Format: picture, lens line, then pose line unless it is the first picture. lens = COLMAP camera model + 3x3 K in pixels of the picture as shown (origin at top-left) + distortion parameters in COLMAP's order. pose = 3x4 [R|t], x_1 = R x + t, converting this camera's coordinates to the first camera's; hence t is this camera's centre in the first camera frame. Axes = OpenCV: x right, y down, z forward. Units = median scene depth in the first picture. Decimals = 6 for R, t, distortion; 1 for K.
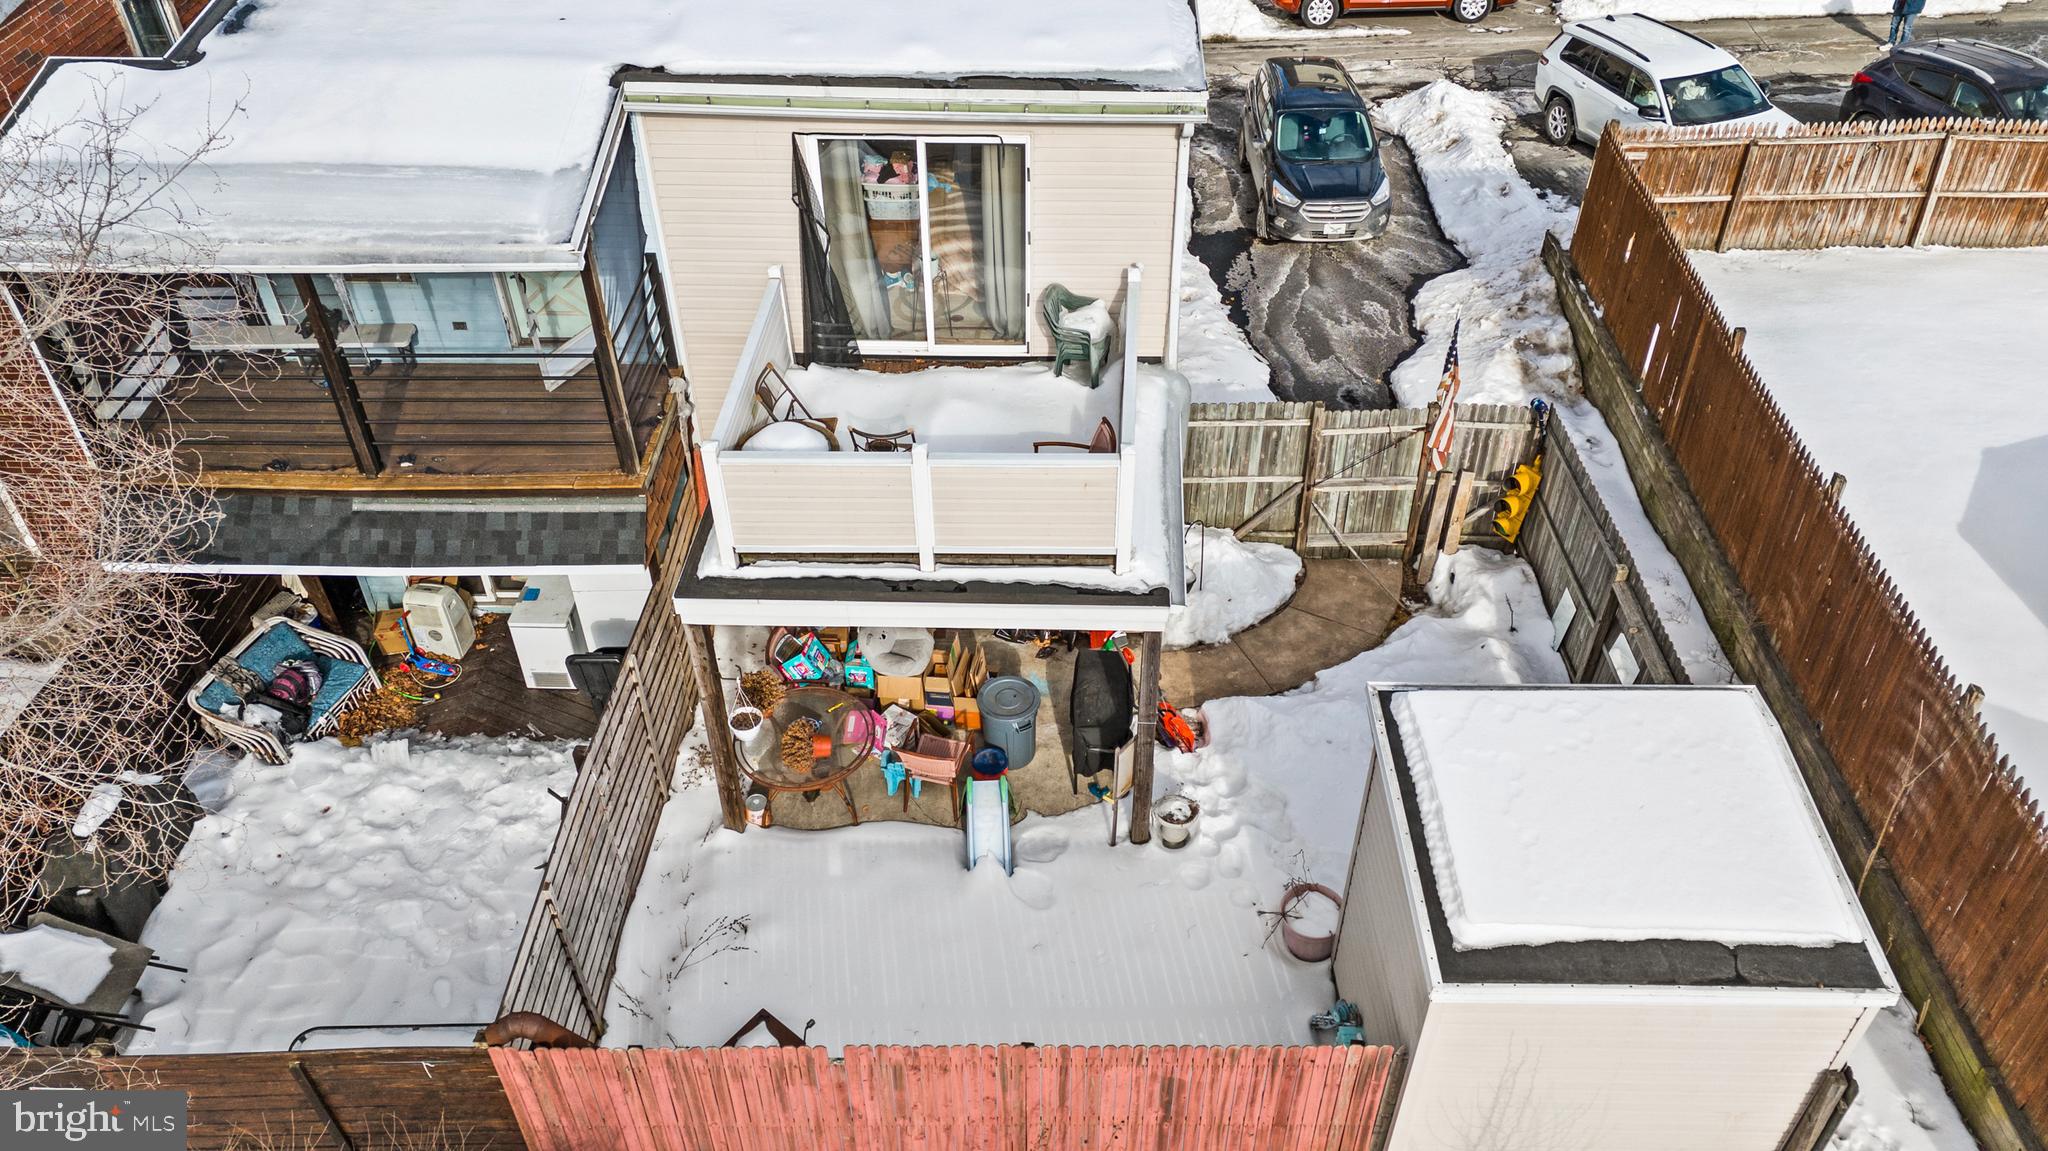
lens RADIAL K [[1497.2, 0, 1024.0], [0, 1497.2, 575.5], [0, 0, 1]] dist [0.089916, -0.086372]
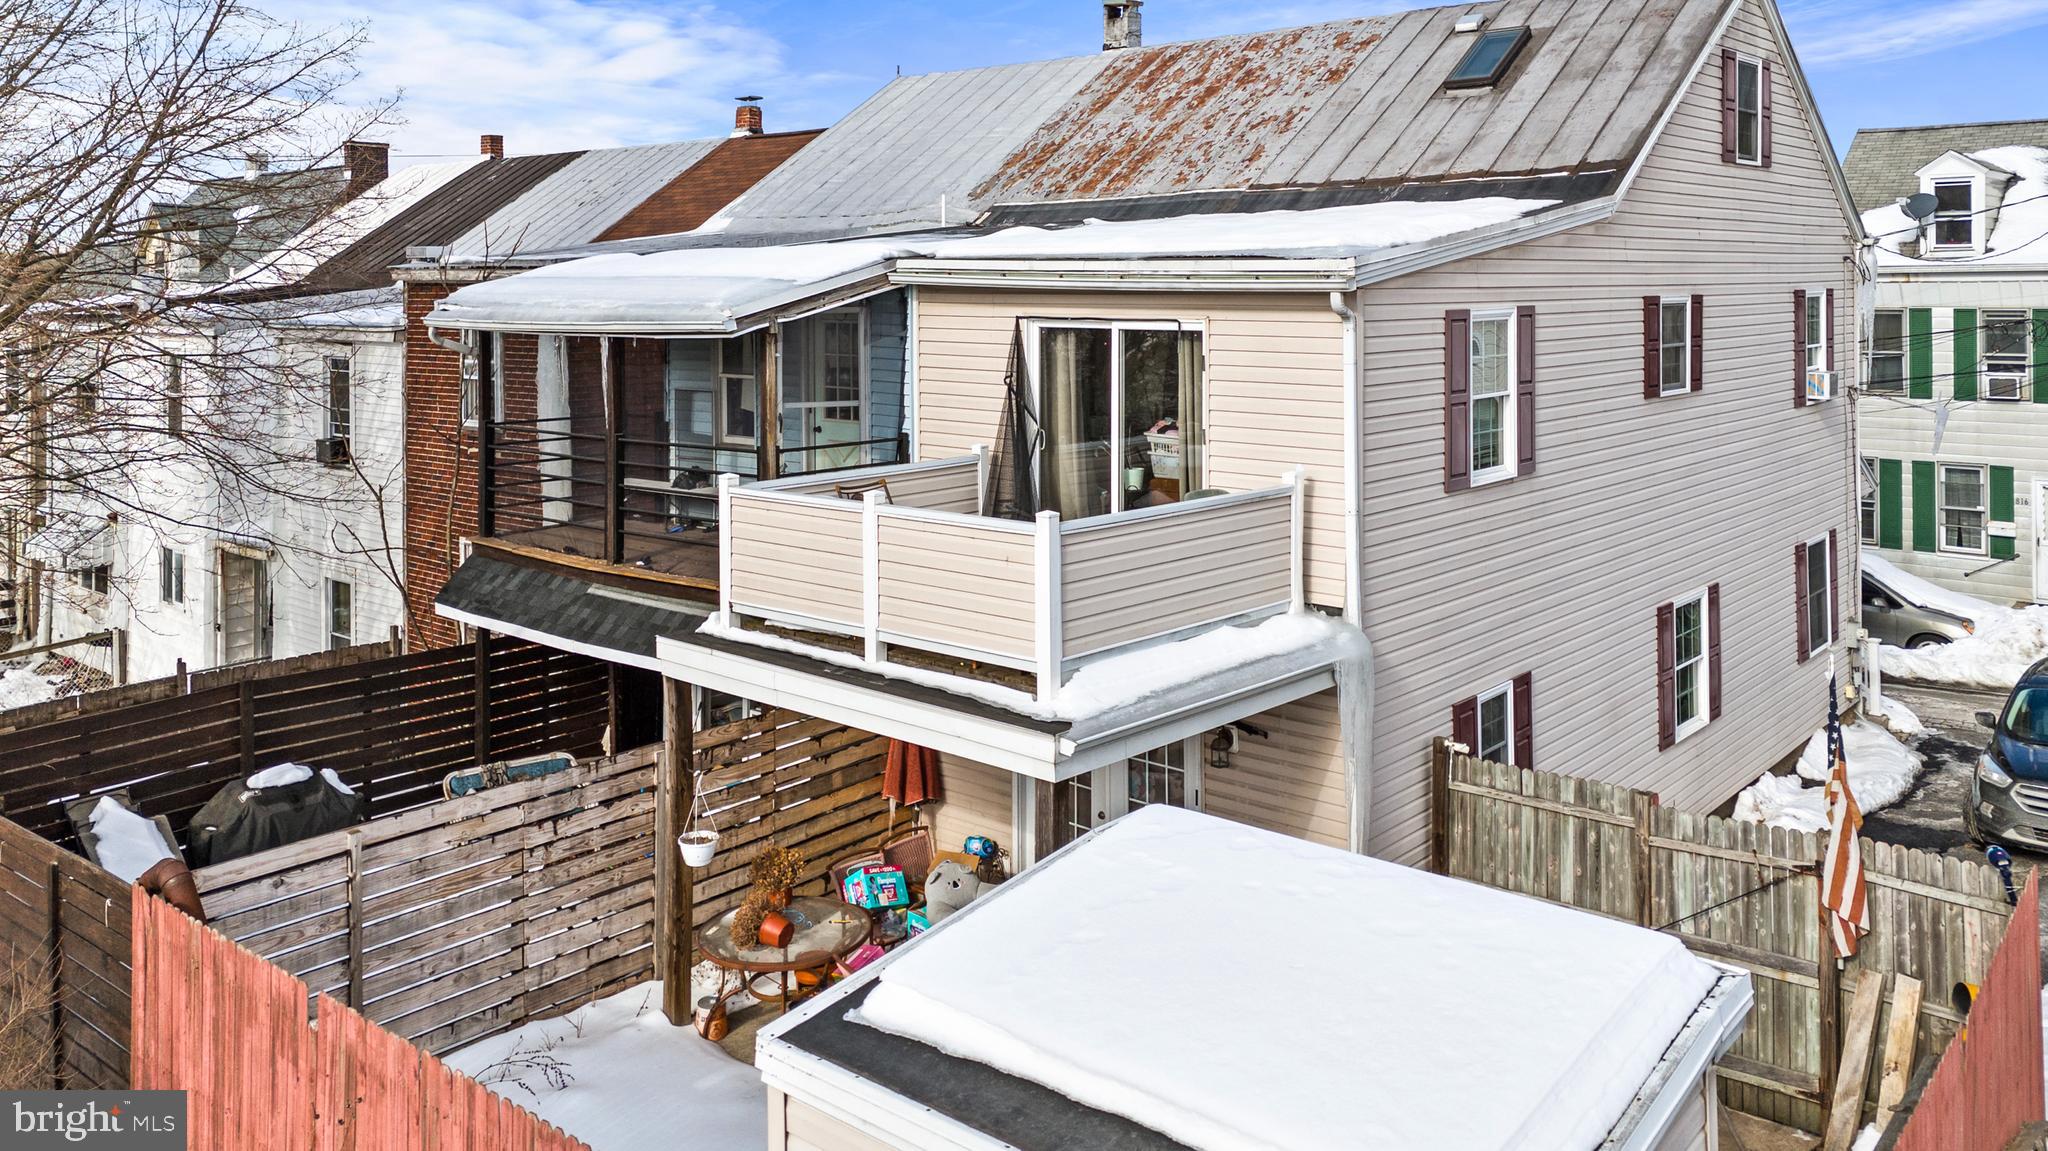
lens RADIAL K [[1551.3, 0, 1030.9], [0, 1551.3, 320.3], [0, 0, 1]] dist [0.114331, -0.101040]
pose [[0.771618, 0.012940, -0.635954, 0.517247], [-0.405500, 0.780304, -0.476125, 0.209939], [0.490076, 0.625266, 0.607344, 0.335494]]
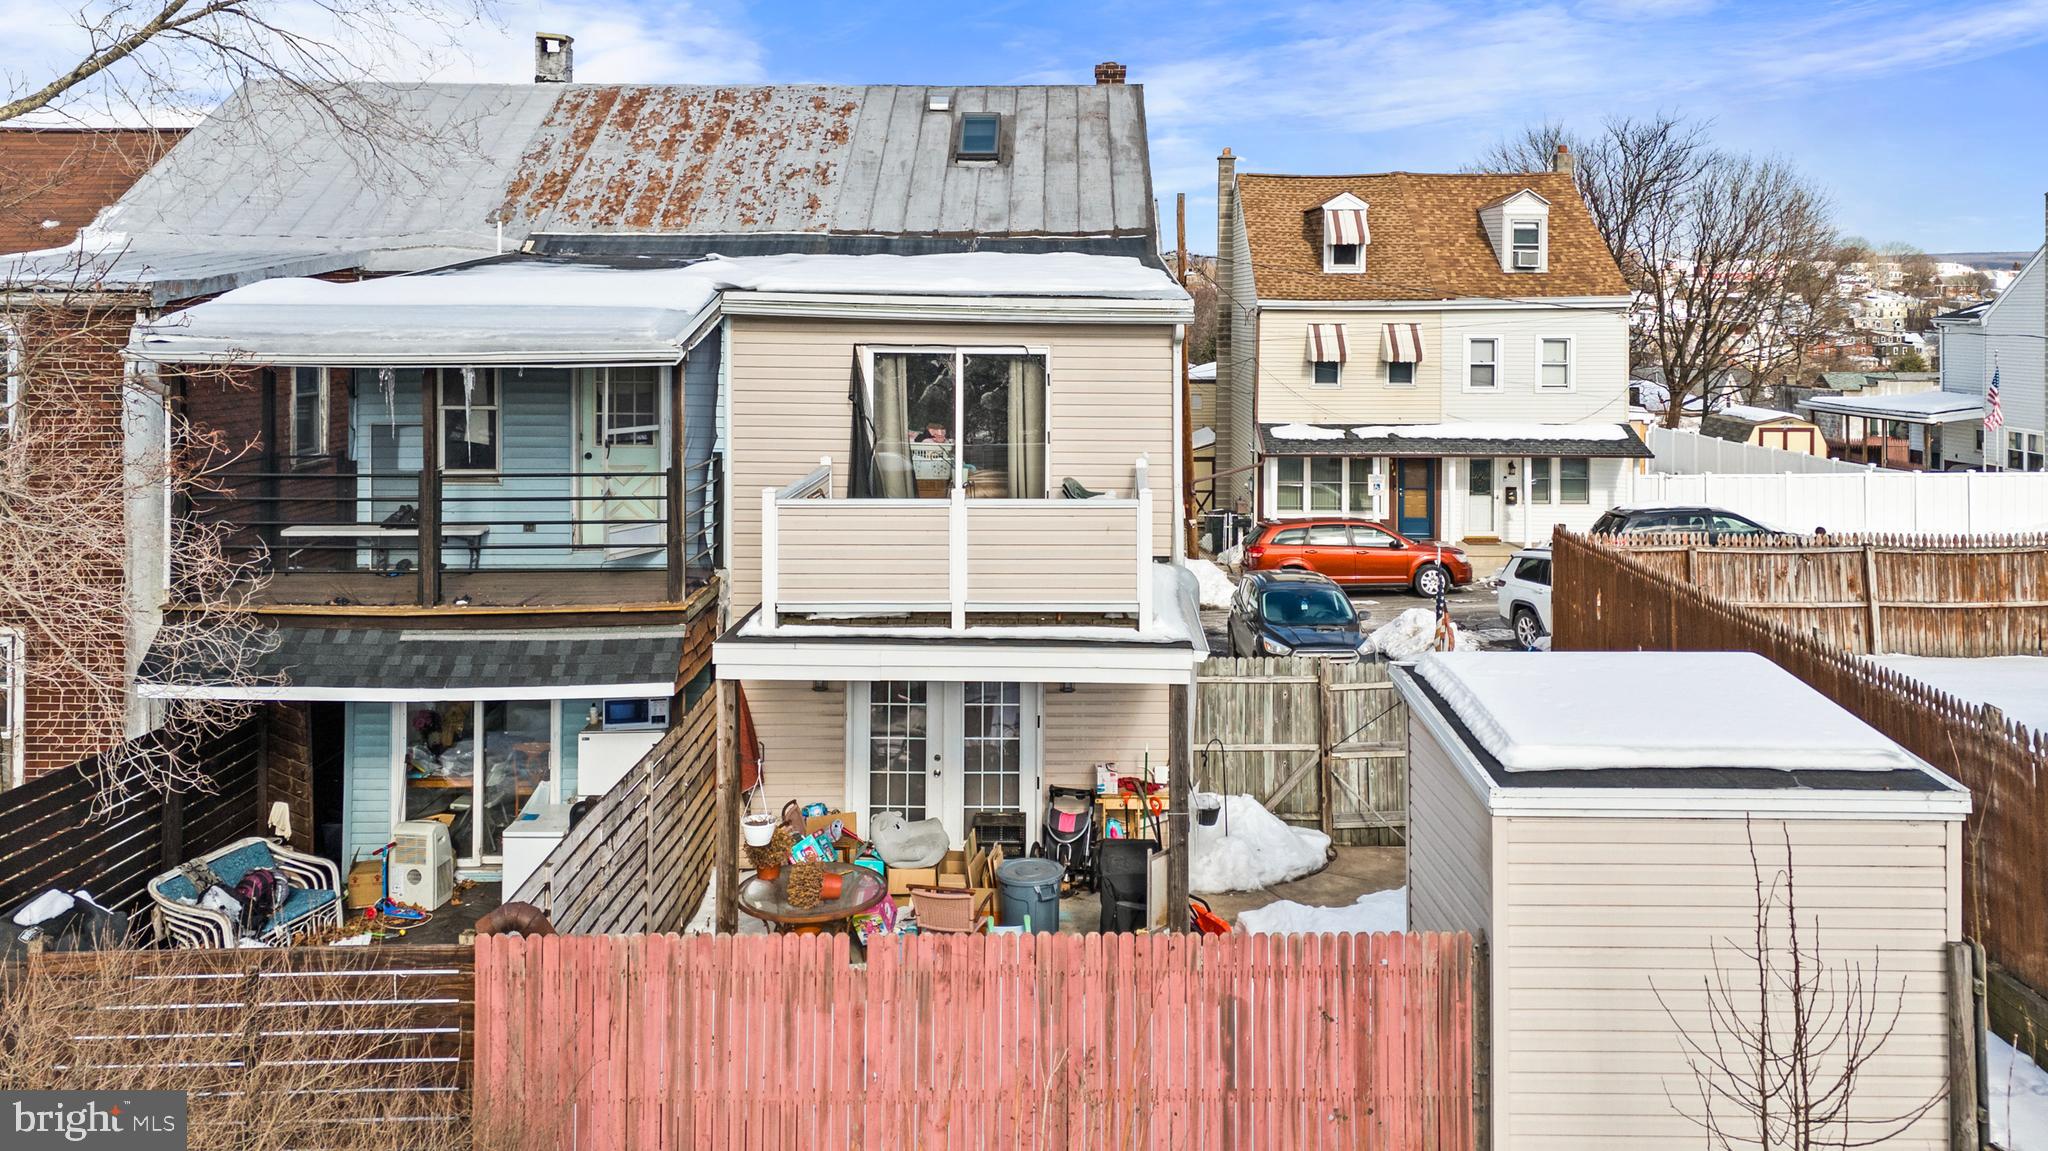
lens RADIAL K [[1551.3, 0, 1030.9], [0, 1551.3, 320.3], [0, 0, 1]] dist [0.114331, -0.101040]
pose [[0.999891, 0.006049, 0.013477, -0.026782], [0.003933, 0.770363, -0.637593, 0.468352], [-0.014238, 0.637576, 0.770256, 0.023092]]
